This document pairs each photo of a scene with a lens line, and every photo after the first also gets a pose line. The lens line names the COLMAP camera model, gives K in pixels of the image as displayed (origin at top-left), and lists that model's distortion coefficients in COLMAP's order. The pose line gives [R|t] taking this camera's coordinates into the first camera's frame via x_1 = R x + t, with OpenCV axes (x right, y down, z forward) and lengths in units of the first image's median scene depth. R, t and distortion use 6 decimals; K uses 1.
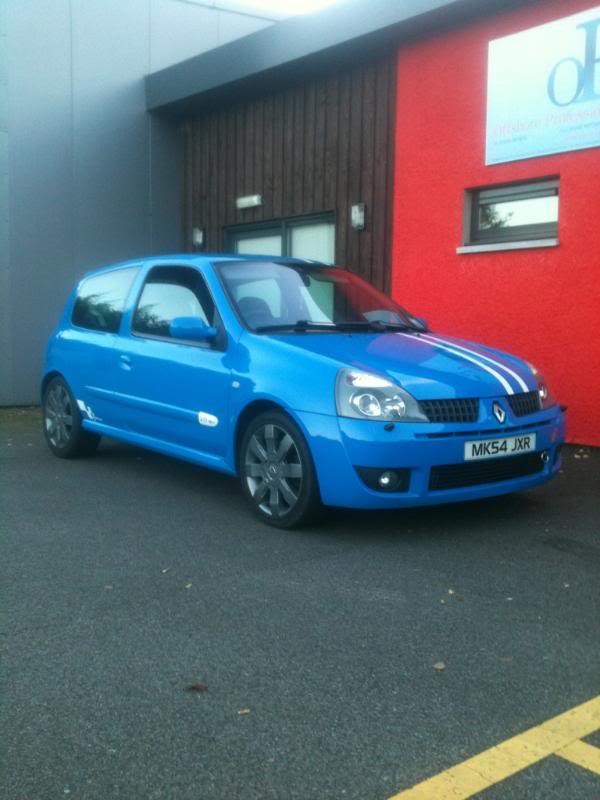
lens RADIAL K [[856.2, 0, 300.0], [0, 856.2, 400.0], [0, 0, 1]] dist [0.106322, -0.262851]
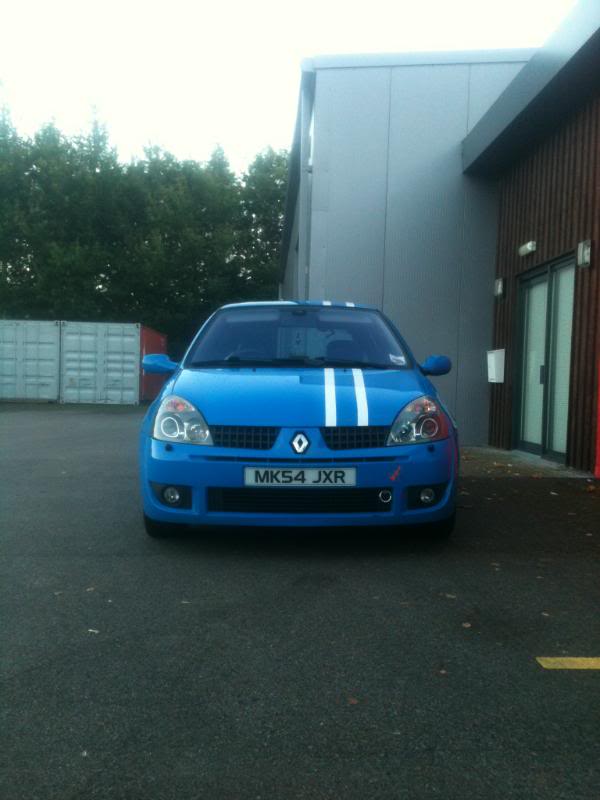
lens RADIAL K [[856.2, 0, 300.0], [0, 856.2, 400.0], [0, 0, 1]] dist [0.106322, -0.262851]
pose [[0.790504, 0.015552, -0.612260, 0.846649], [-0.060224, 0.996807, -0.052437, 0.017385], [0.609489, 0.078325, 0.788916, 0.211118]]
